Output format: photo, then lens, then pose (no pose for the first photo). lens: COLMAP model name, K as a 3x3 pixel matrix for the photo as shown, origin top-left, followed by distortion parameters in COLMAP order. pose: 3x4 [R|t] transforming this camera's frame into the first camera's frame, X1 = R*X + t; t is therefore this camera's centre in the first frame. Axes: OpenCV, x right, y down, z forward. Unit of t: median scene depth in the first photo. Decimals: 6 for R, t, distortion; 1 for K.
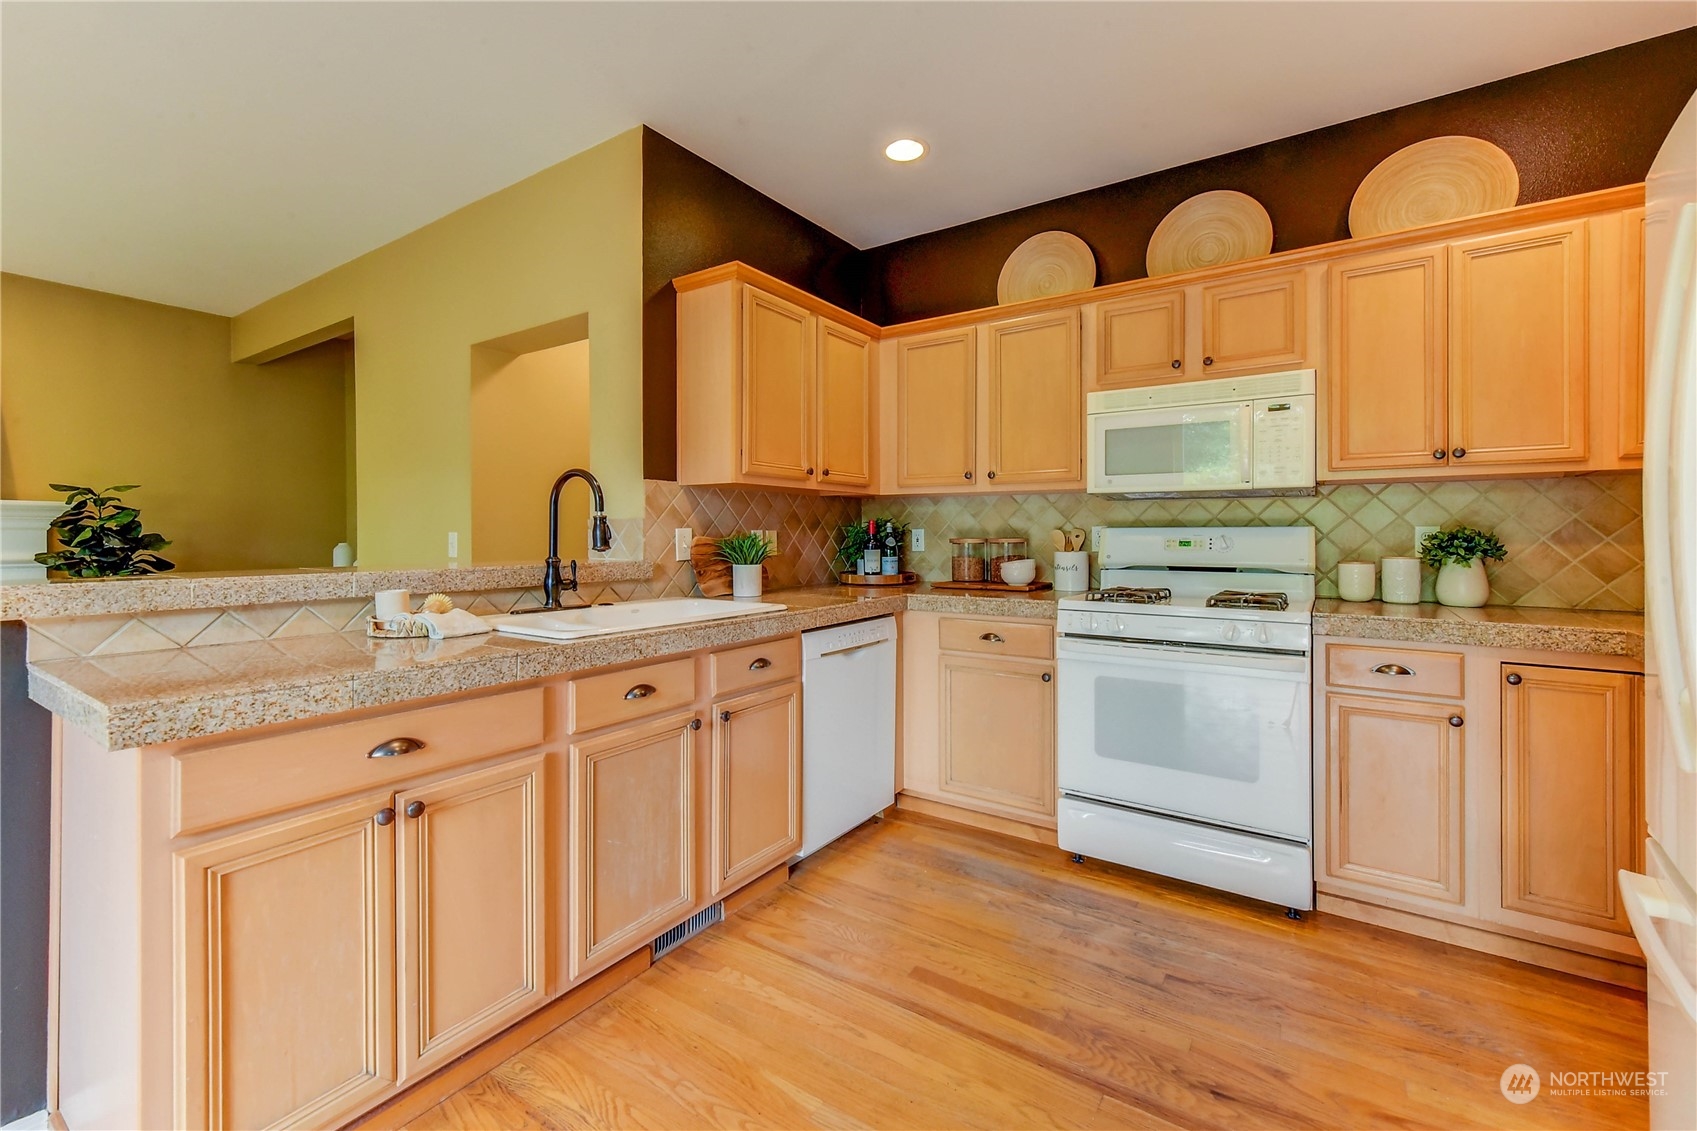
lens RADIAL K [[716.8, 0, 834.0], [0, 716.8, 535.2], [0, 0, 1]] dist [0.002070, -0.000025]
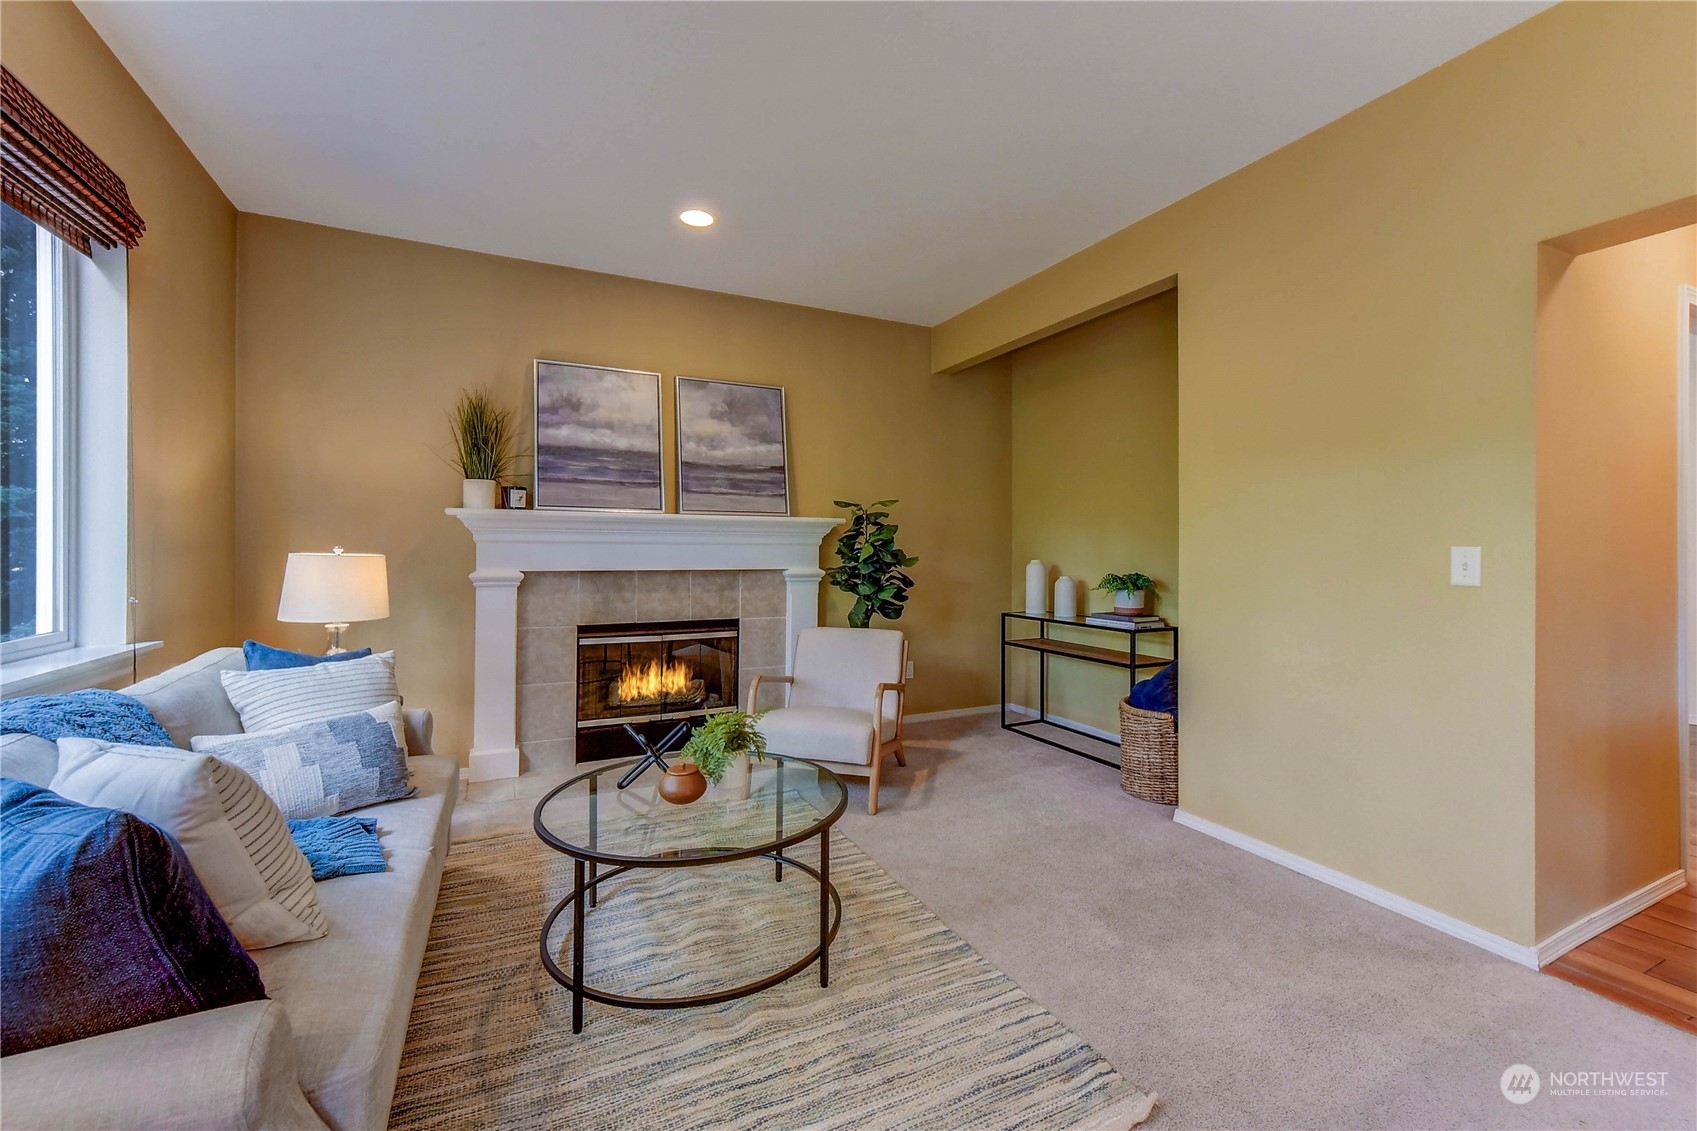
lens RADIAL K [[704.3, 0, 860.9], [0, 704.3, 564.4], [0, 0, 1]] dist [0.000459, -0.000262]
pose [[0.873677, 0.013305, -0.486325, -0.545355], [-0.006100, 0.999847, 0.016396, 0.002376], [0.486469, -0.011359, 0.873624, 0.145556]]
